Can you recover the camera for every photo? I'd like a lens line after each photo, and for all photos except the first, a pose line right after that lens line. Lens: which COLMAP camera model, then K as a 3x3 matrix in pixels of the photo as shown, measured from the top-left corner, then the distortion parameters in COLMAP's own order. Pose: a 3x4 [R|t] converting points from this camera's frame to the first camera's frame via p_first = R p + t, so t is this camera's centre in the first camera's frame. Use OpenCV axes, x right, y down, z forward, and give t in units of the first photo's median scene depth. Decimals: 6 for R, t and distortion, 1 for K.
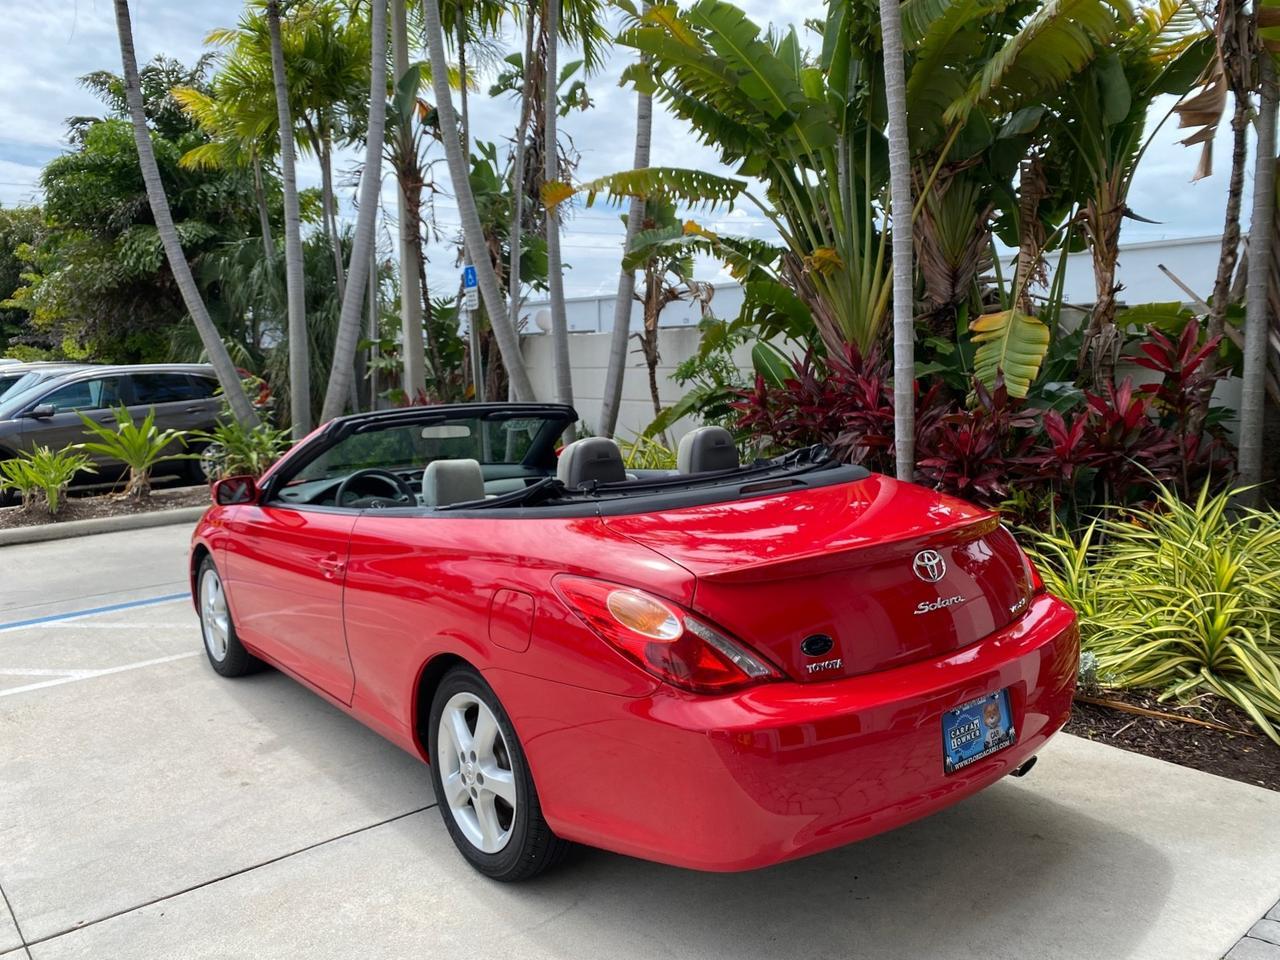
lens RADIAL K [[986.6, 0, 641.7], [0, 986.6, 485.8], [0, 0, 1]] dist [0.020305, -0.024348]
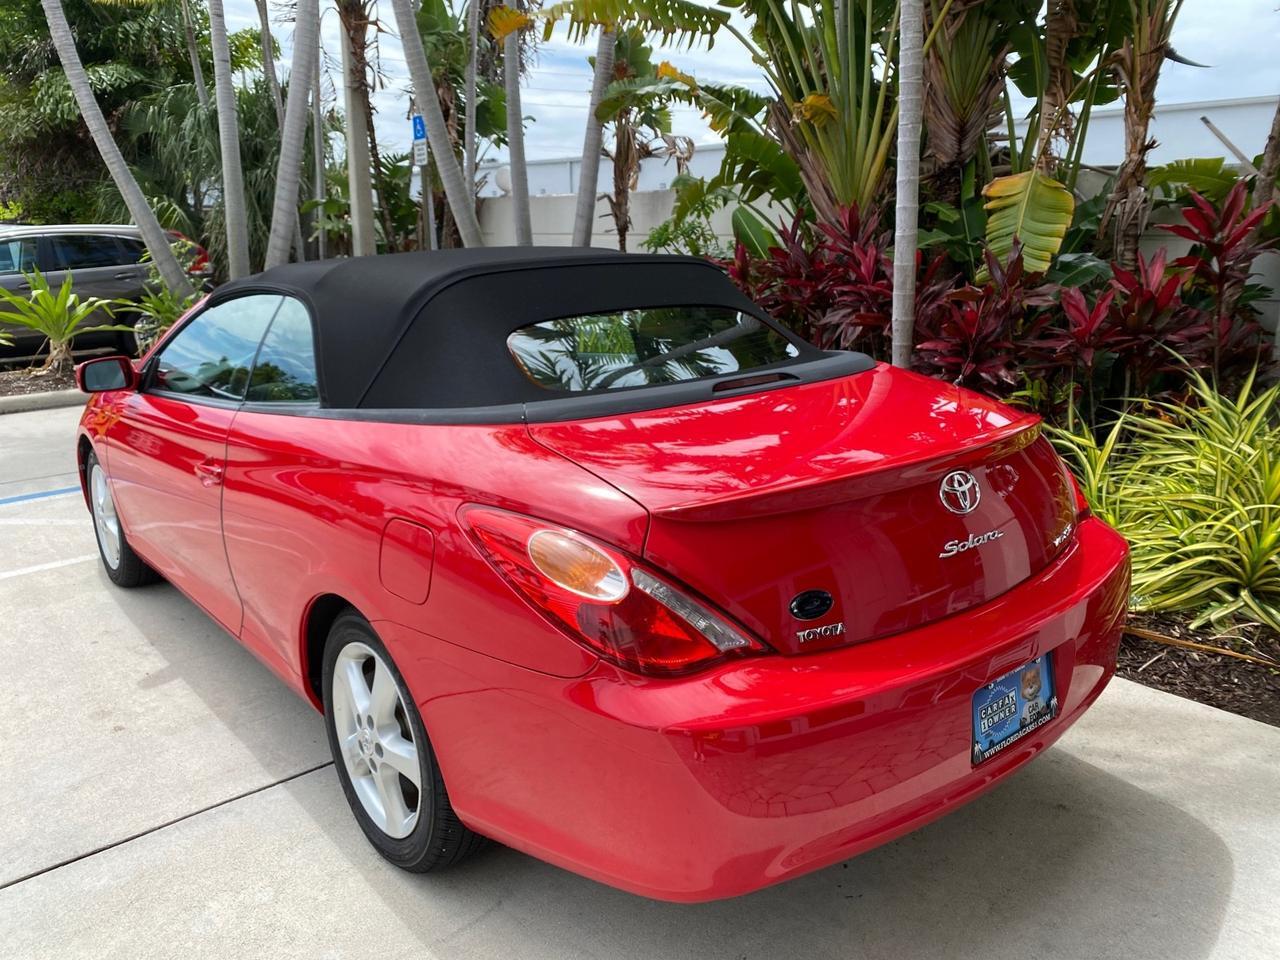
lens RADIAL K [[986.6, 0, 645.3], [0, 986.6, 484.3], [0, 0, 1]] dist [0.020305, -0.024348]
pose [[0.999598, 0.005309, 0.027847, 0.012470], [-0.008726, 0.992238, 0.124050, -0.007184], [-0.026972, -0.124244, 0.991885, 0.108817]]
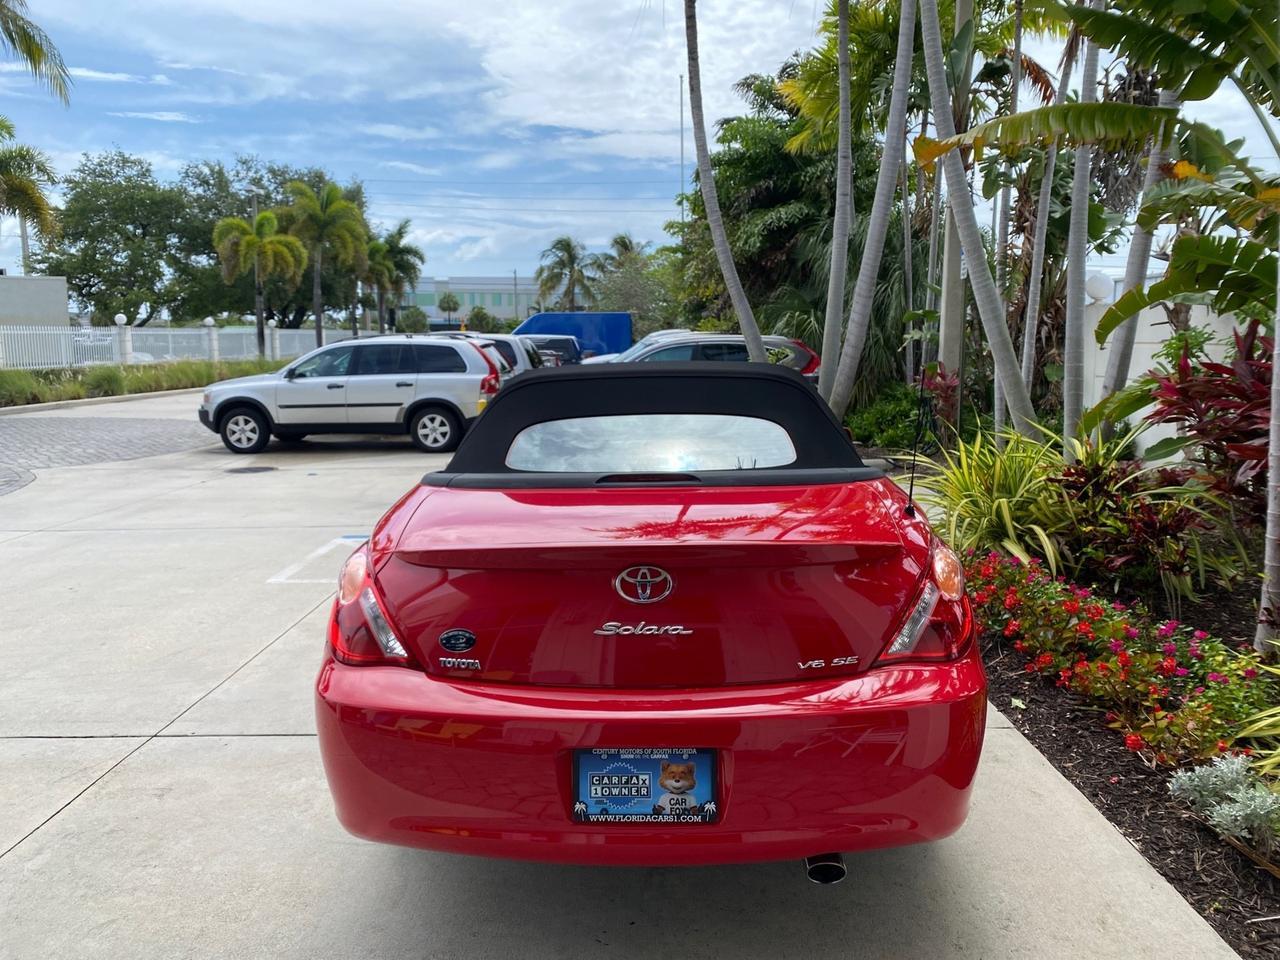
lens RADIAL K [[986.6, 0, 638.9], [0, 986.6, 488.1], [0, 0, 1]] dist [0.020305, -0.024348]
pose [[0.761244, 0.111058, -0.638885, 0.347187], [-0.091138, 0.993770, 0.064155, -0.023743], [0.642029, 0.009389, 0.766623, 0.146874]]
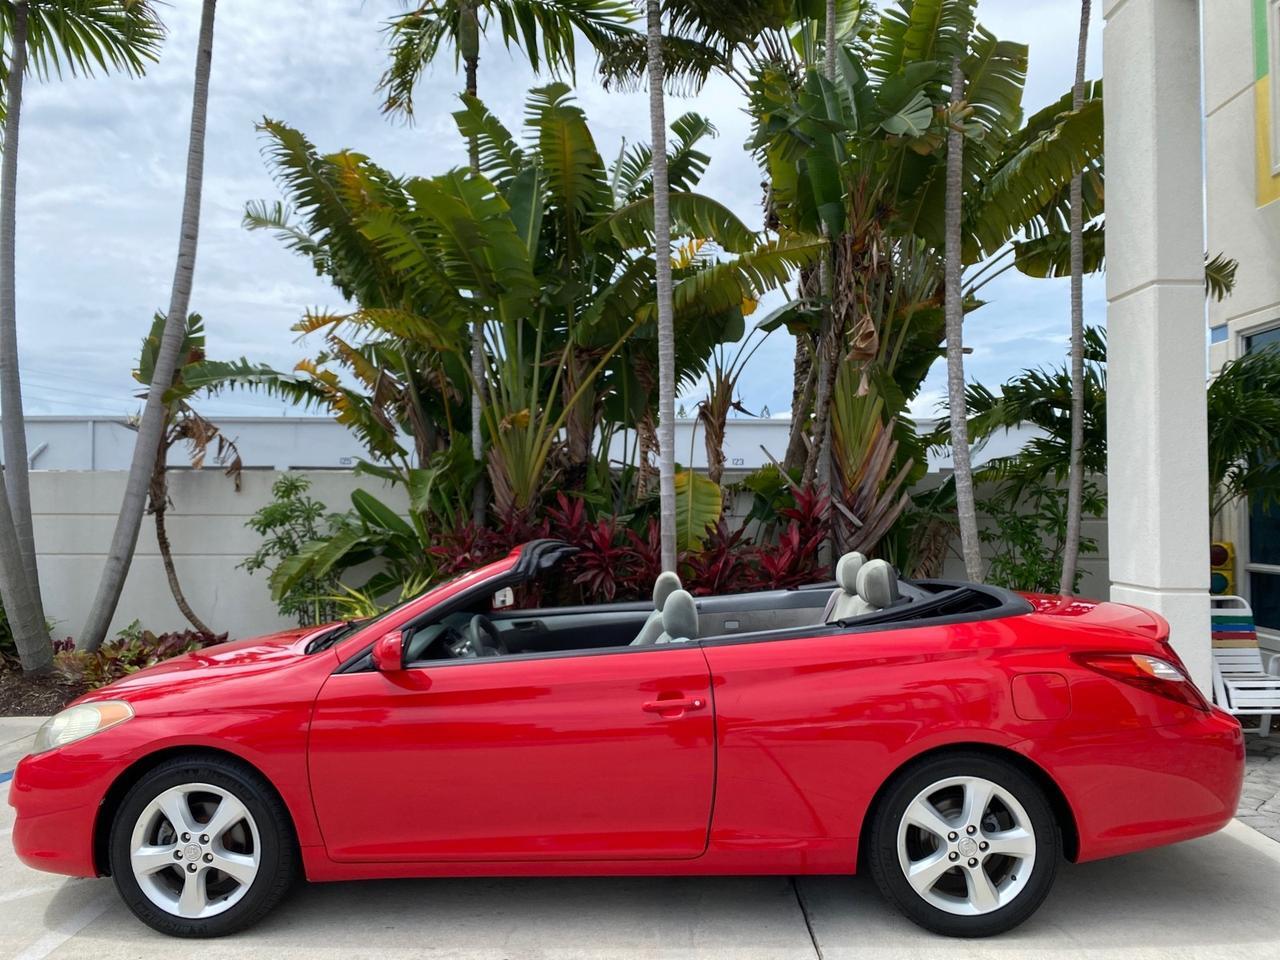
lens RADIAL K [[986.6, 0, 645.9], [0, 986.6, 479.1], [0, 0, 1]] dist [0.020305, -0.024348]
pose [[0.647256, 0.043853, 0.761010, -0.623098], [0.084752, 0.988014, -0.129017, -0.007696], [-0.757547, 0.148004, 0.635781, 0.229545]]
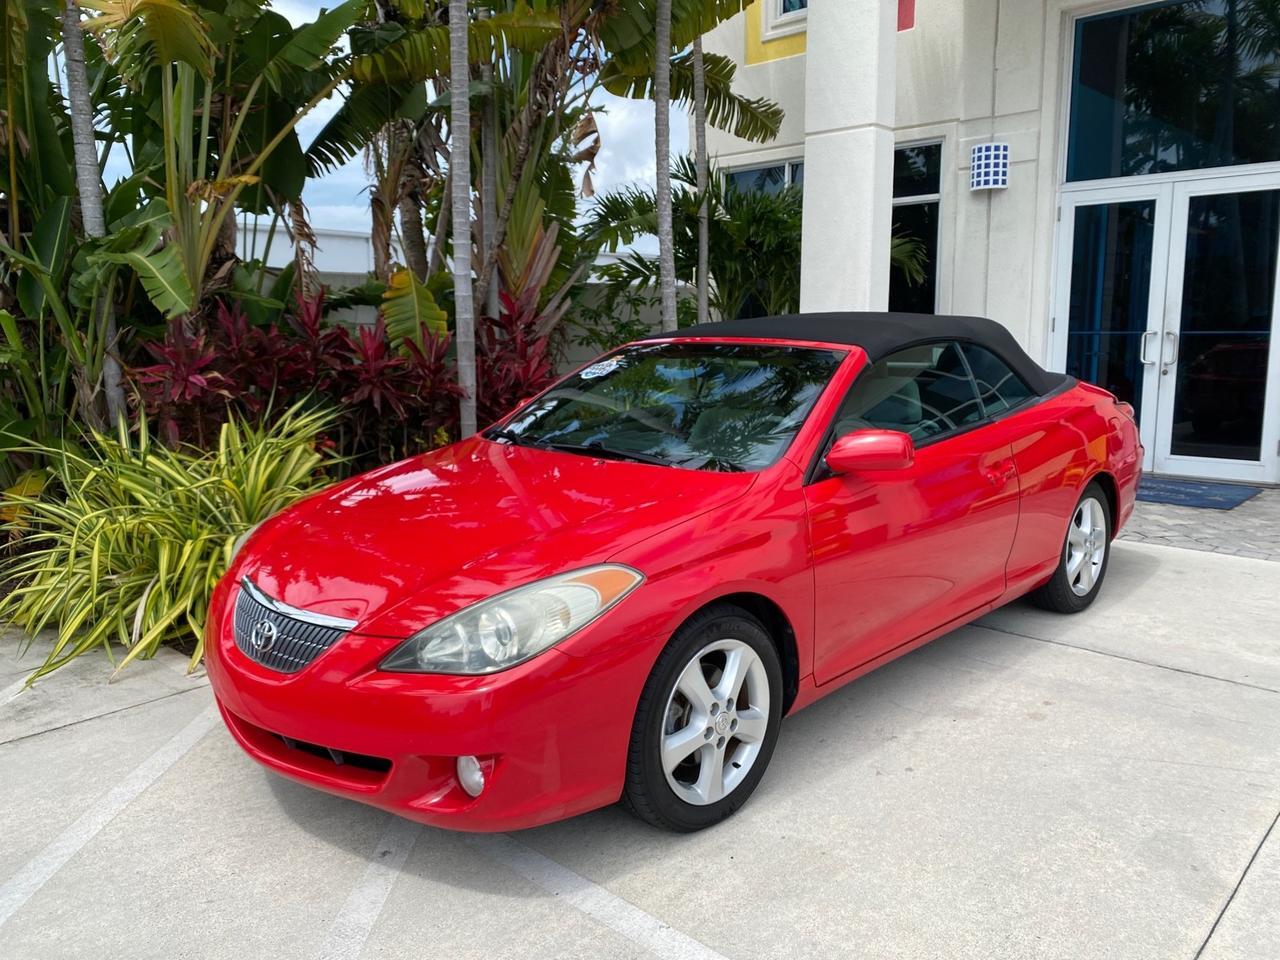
lens RADIAL K [[986.6, 0, 641.7], [0, 986.6, 469.8], [0, 0, 1]] dist [0.020305, -0.024348]
pose [[-0.119977, -0.124893, 0.984889, -0.777646], [0.140485, 0.979937, 0.141379, -0.075066], [-0.982787, 0.155324, -0.100025, 0.875452]]
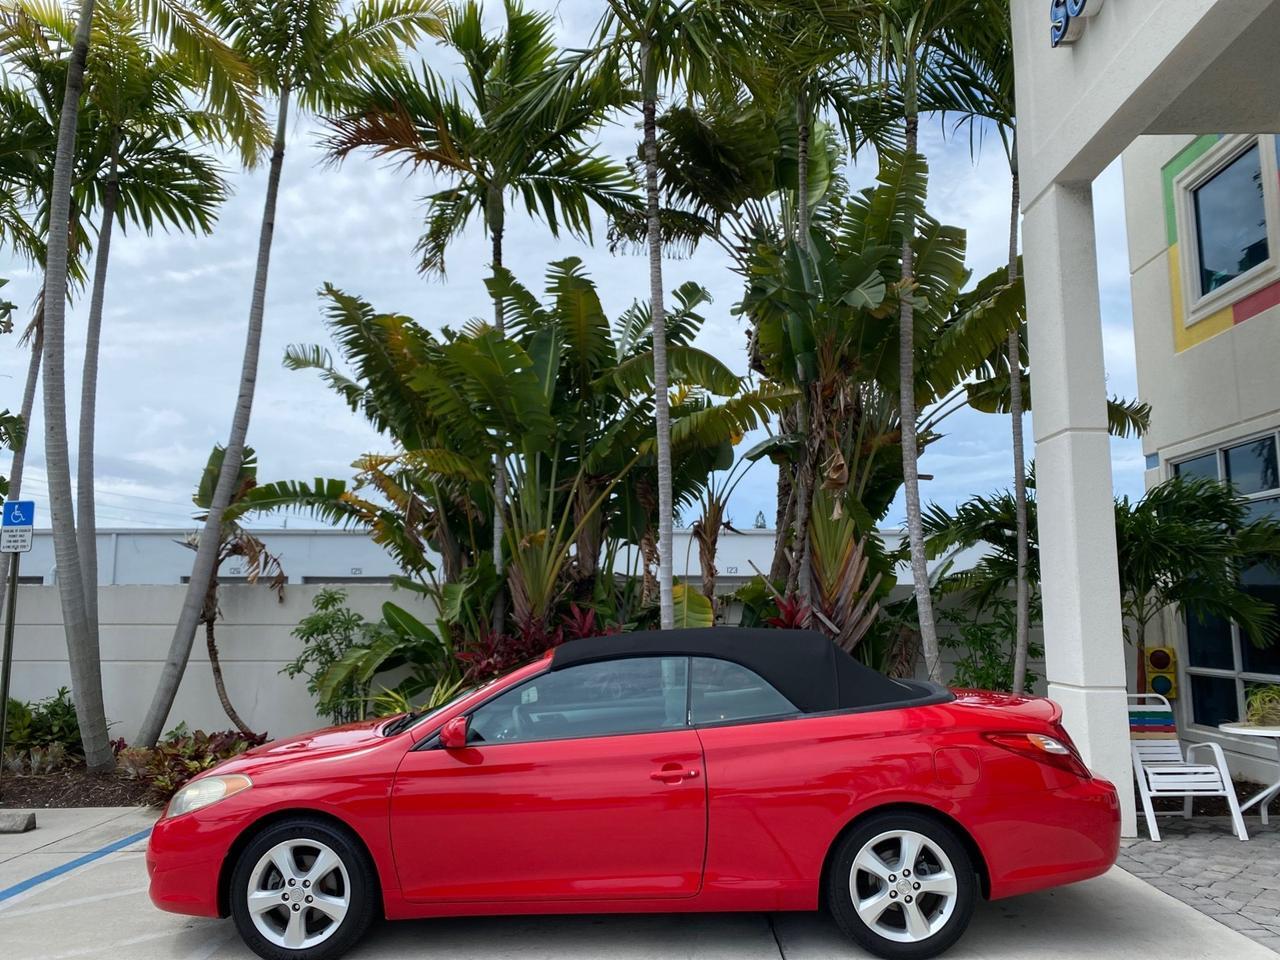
lens RADIAL K [[986.6, 0, 645.7], [0, 986.6, 473.3], [0, 0, 1]] dist [0.020305, -0.024348]
pose [[0.644490, 0.128072, 0.753811, -0.768079], [0.087388, 0.967074, -0.239020, 0.005818], [-0.759603, 0.219920, 0.612077, 0.117476]]
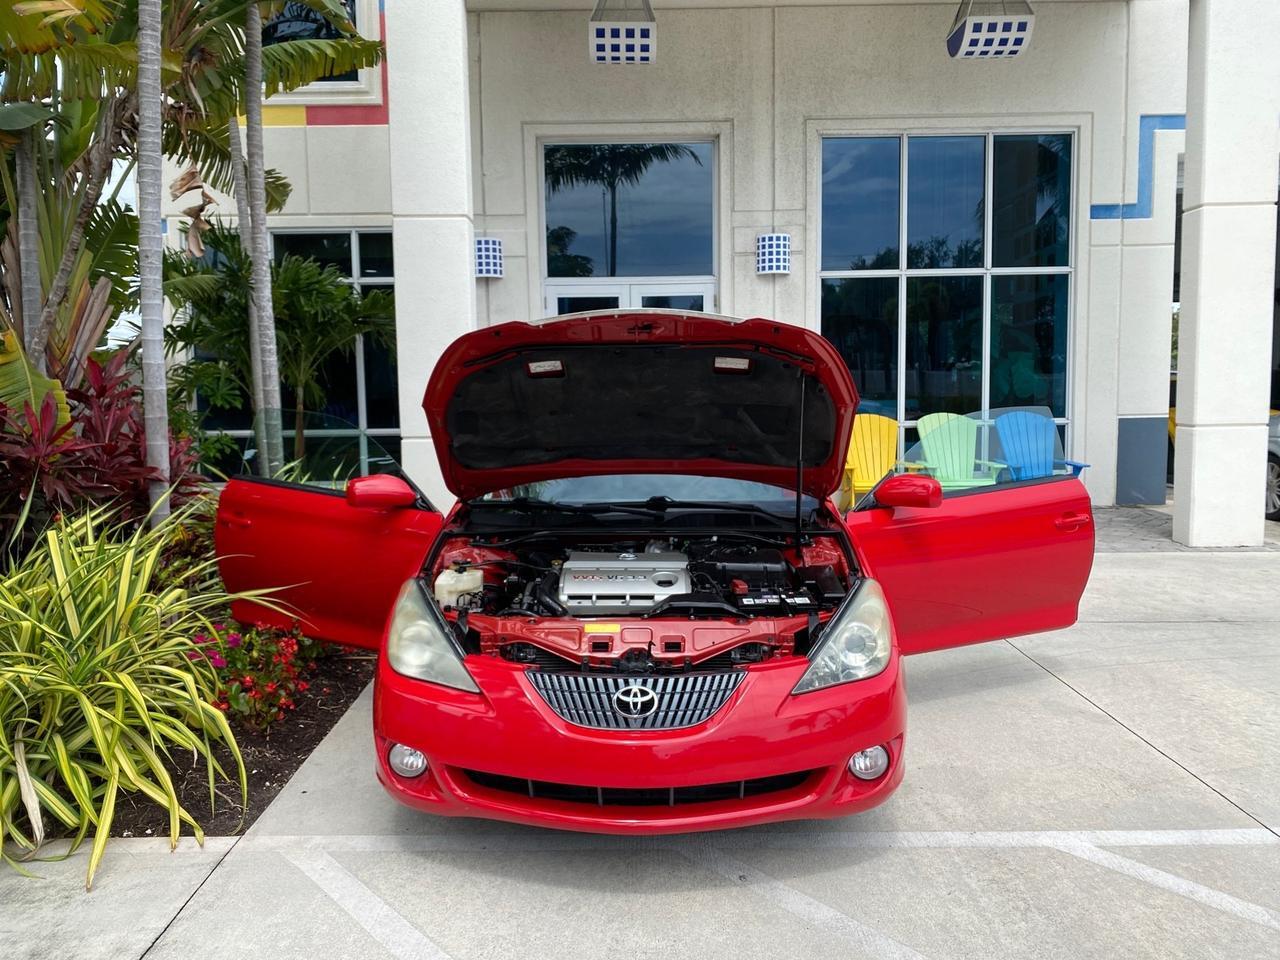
lens RADIAL K [[986.6, 0, 643.1], [0, 986.6, 463.2], [0, 0, 1]] dist [0.020305, -0.024348]
pose [[-0.772165, -0.017156, 0.635190, -0.614350], [0.113823, 0.979733, 0.164829, -0.139295], [-0.625144, 0.199574, -0.754563, 1.314420]]
